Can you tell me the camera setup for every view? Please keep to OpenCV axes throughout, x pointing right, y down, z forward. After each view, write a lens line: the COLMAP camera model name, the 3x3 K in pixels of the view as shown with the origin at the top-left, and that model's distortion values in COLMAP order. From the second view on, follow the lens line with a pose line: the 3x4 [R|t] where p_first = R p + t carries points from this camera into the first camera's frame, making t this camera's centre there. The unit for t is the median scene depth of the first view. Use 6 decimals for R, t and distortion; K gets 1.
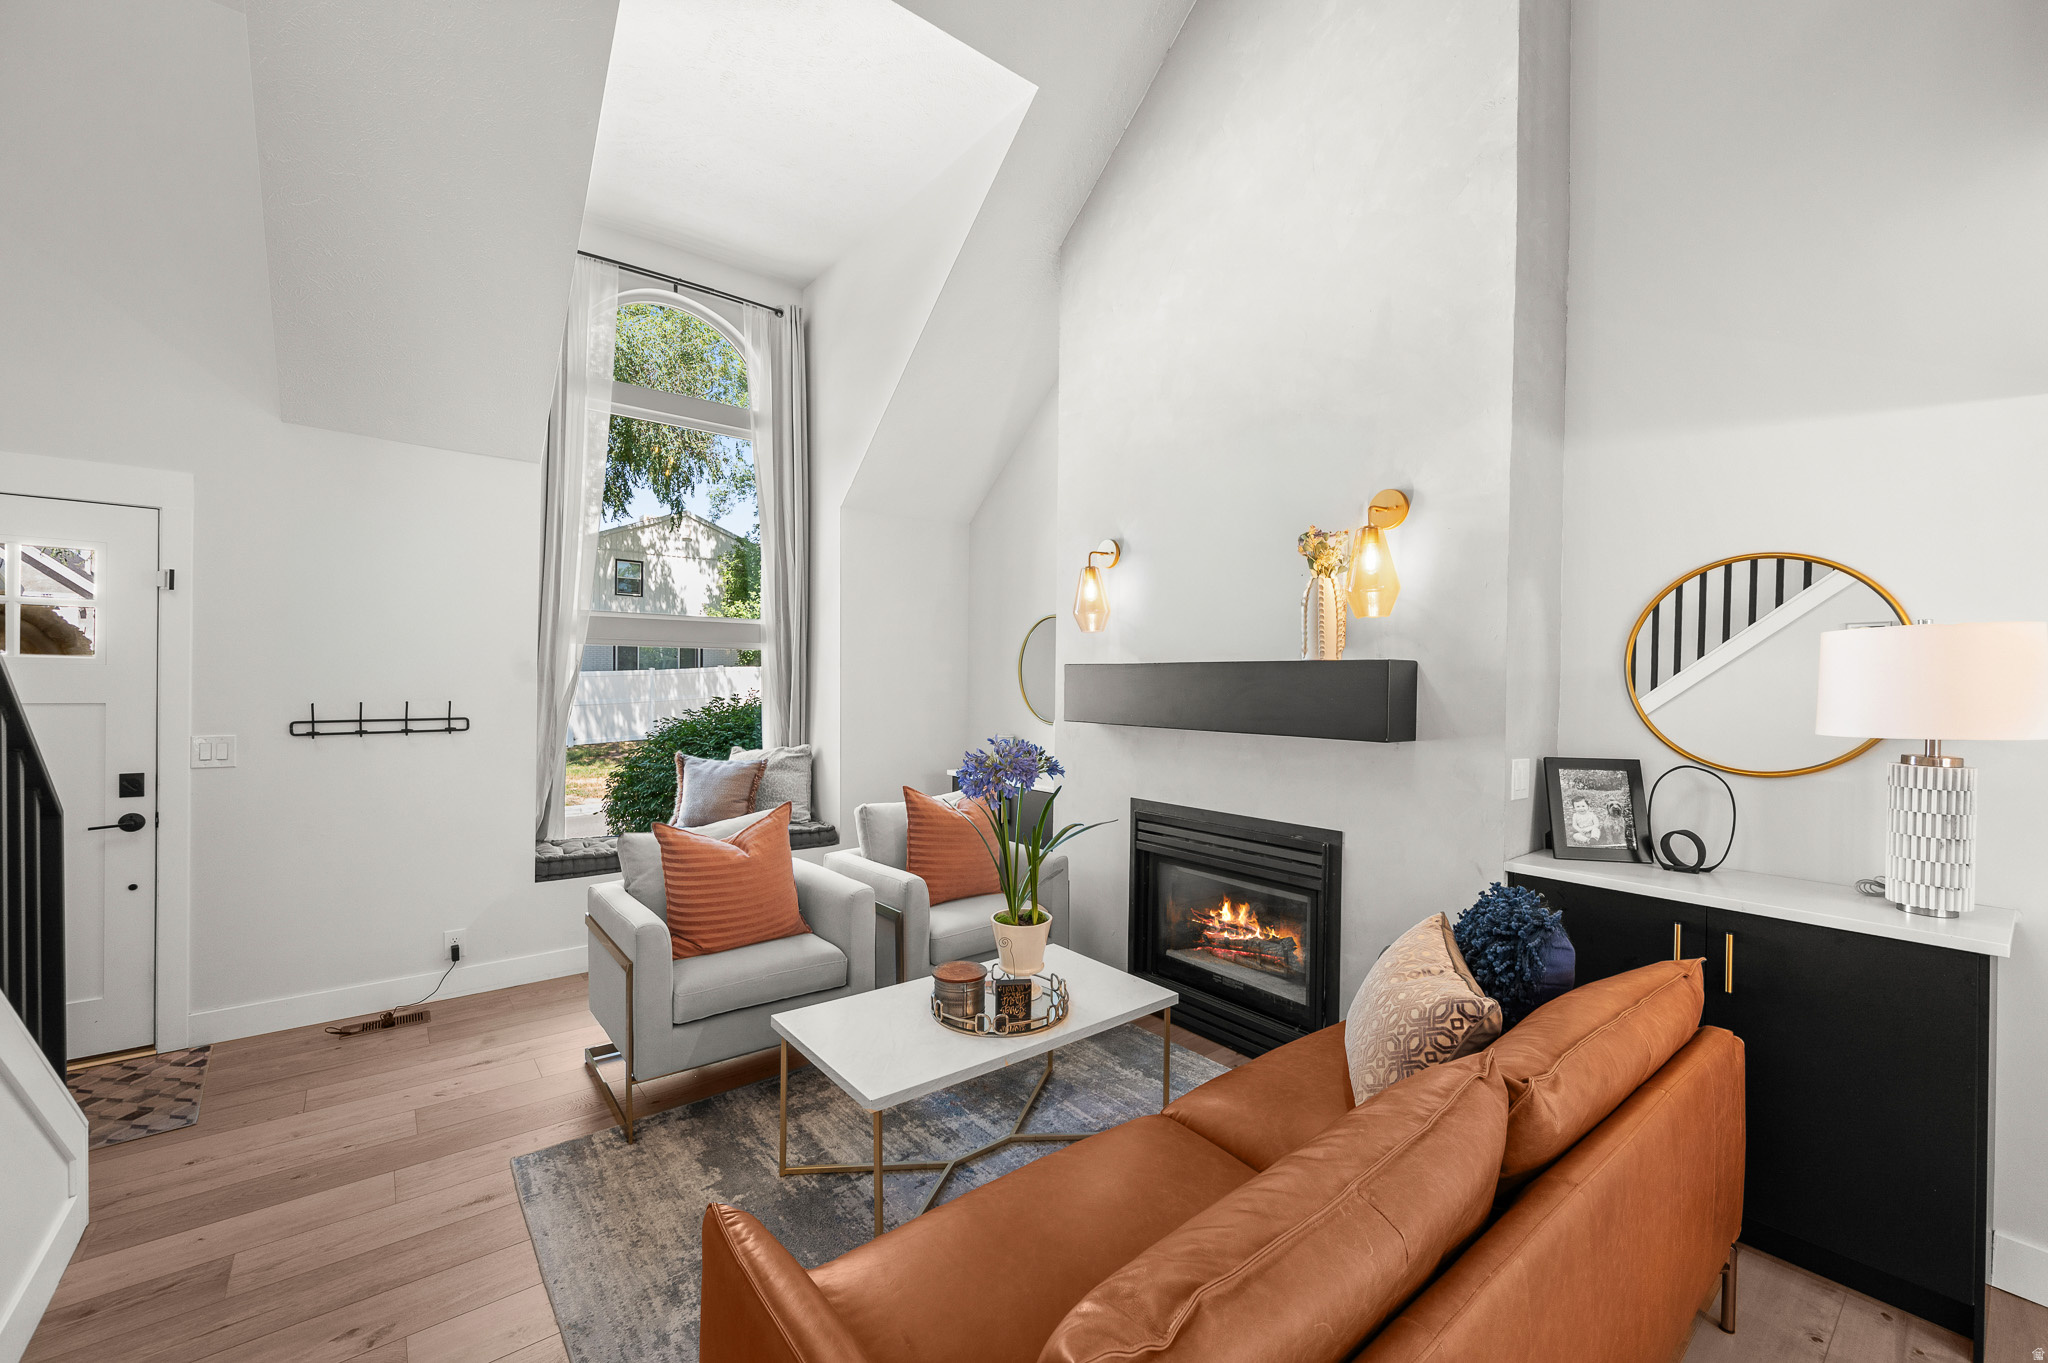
lens RADIAL K [[823.8, 0, 1027.1], [0, 823.8, 692.7], [0, 0, 1]] dist [-0.002097, 0.000291]
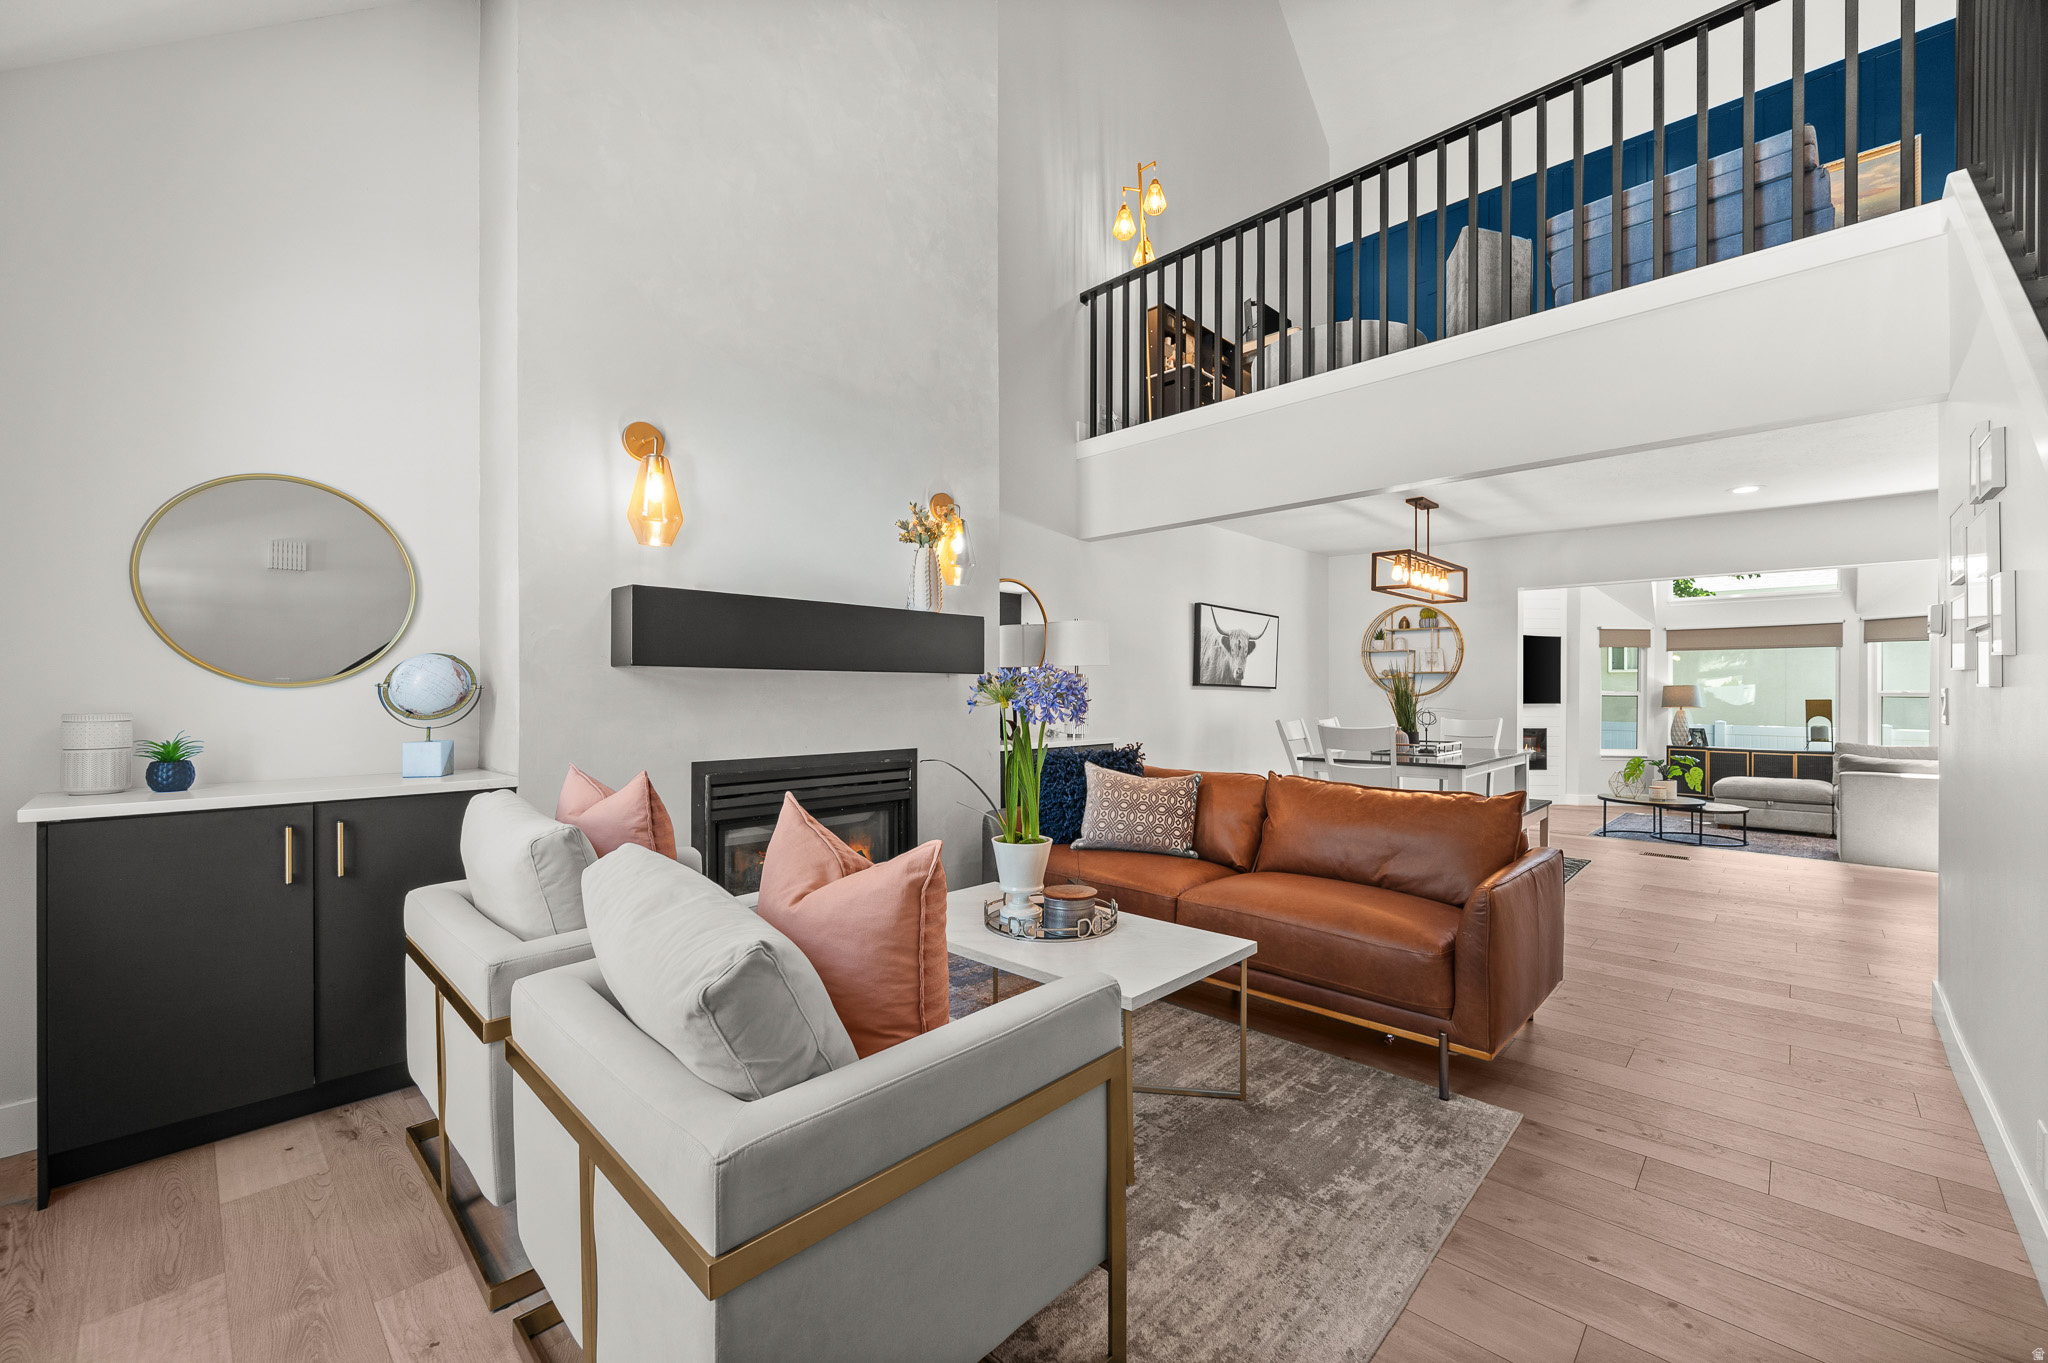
lens RADIAL K [[823.8, 0, 1029.4], [0, 823.8, 690.0], [0, 0, 1]] dist [-0.002097, 0.000291]
pose [[-0.140080, -0.010591, 0.990084, -0.910405], [0.008802, 0.999890, 0.011941, 0.064909], [-0.990101, 0.010388, -0.139971, 1.006471]]
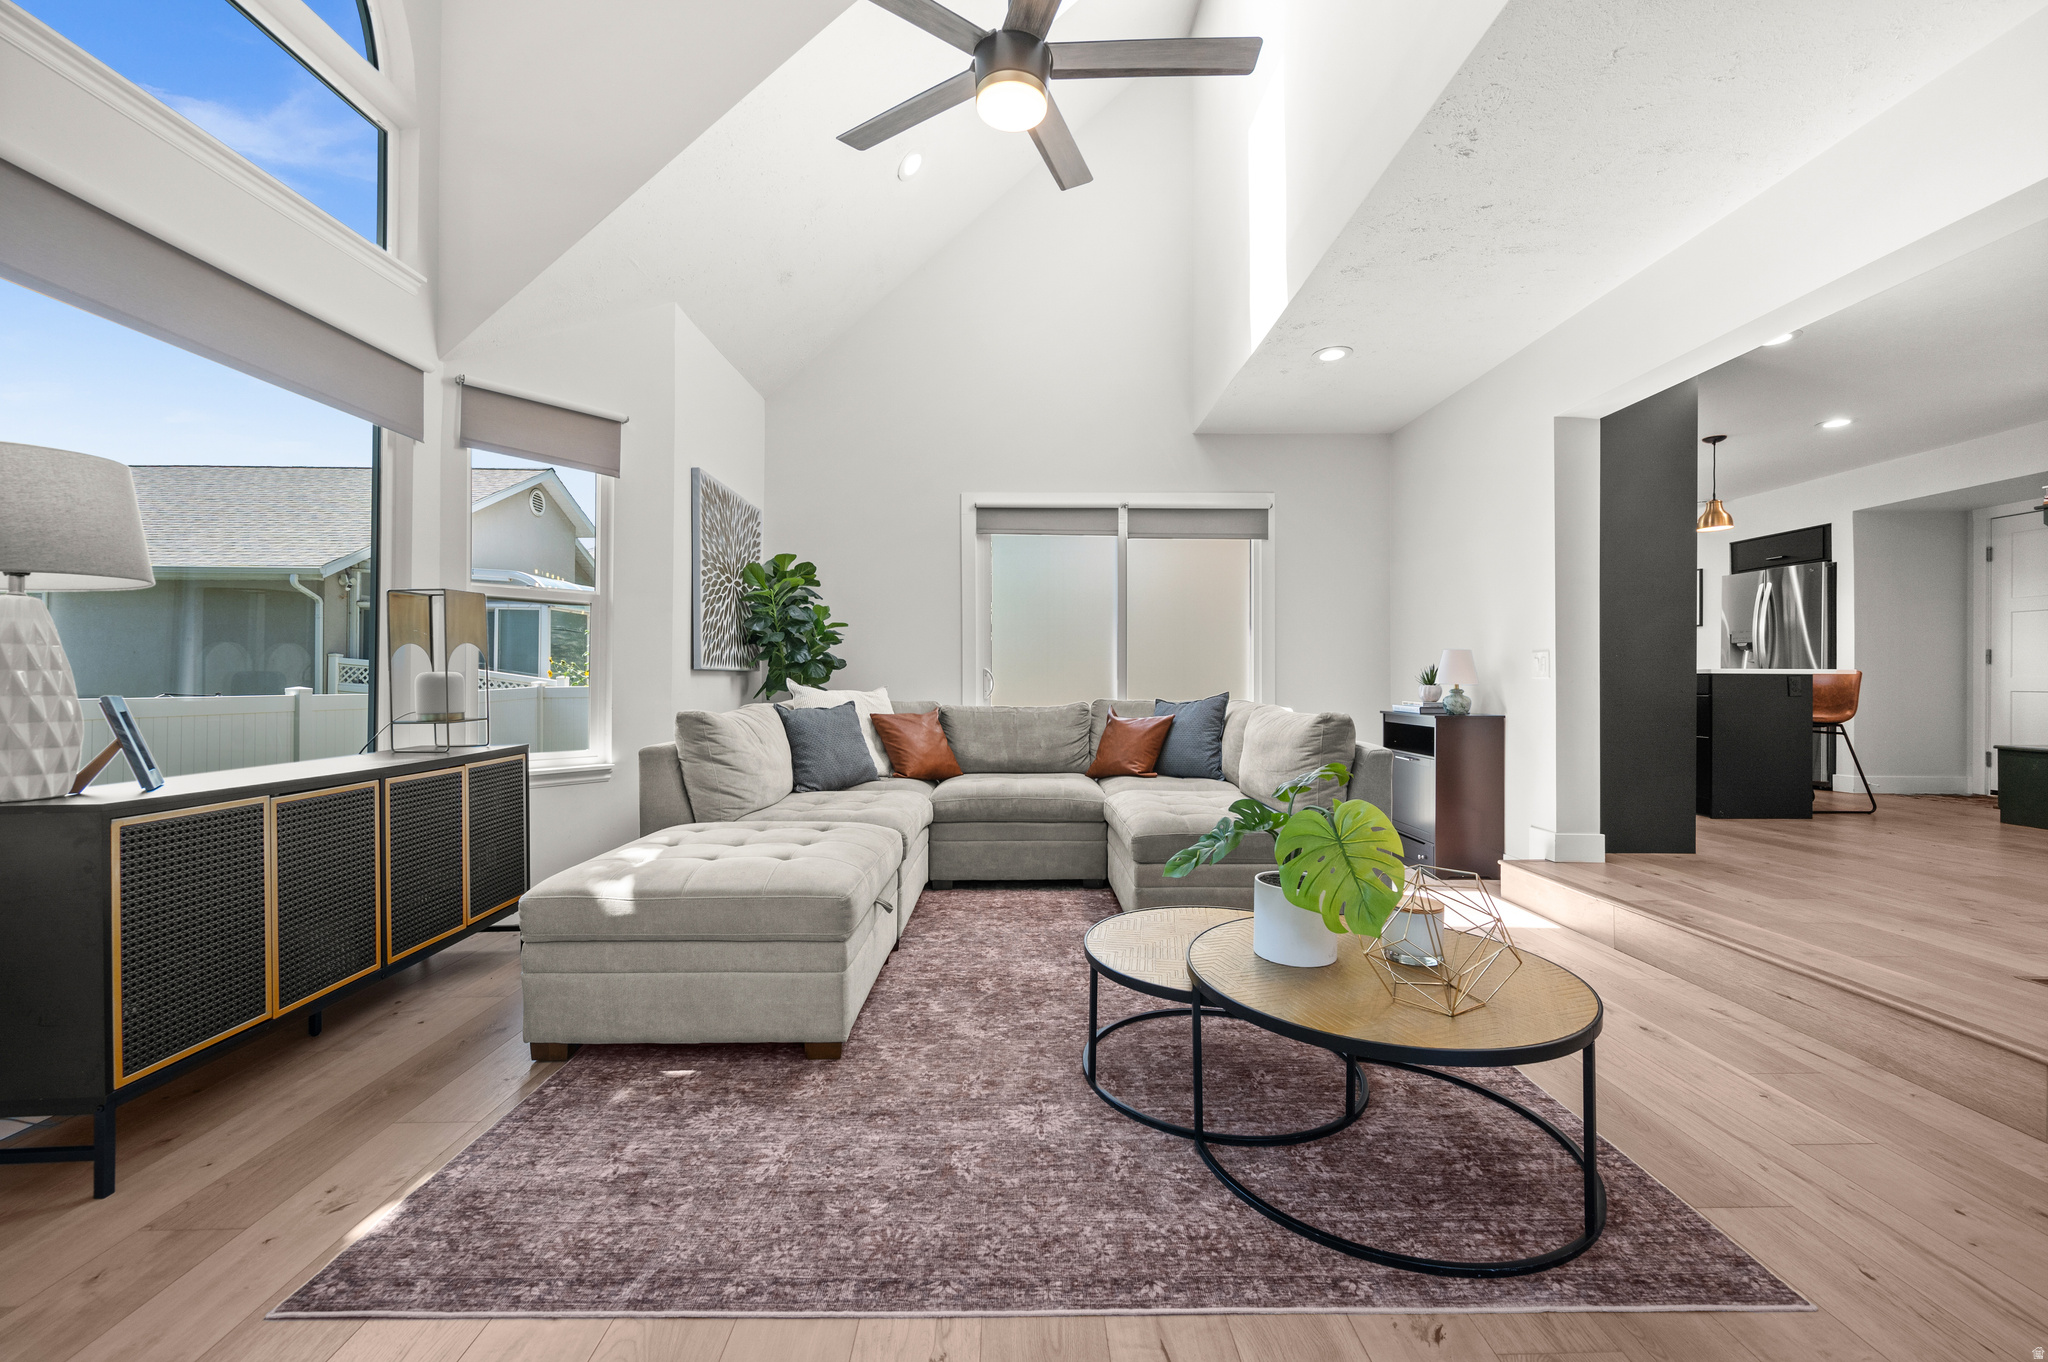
lens RADIAL K [[823.8, 0, 1028.9], [0, 823.8, 684.6], [0, 0, 1]] dist [-0.002097, 0.000291]
pose [[-0.602951, -0.011612, -0.797694, 2.106664], [-0.024040, 0.999704, 0.003618, 0.257530], [0.797416, 0.021358, -0.603052, -1.191730]]
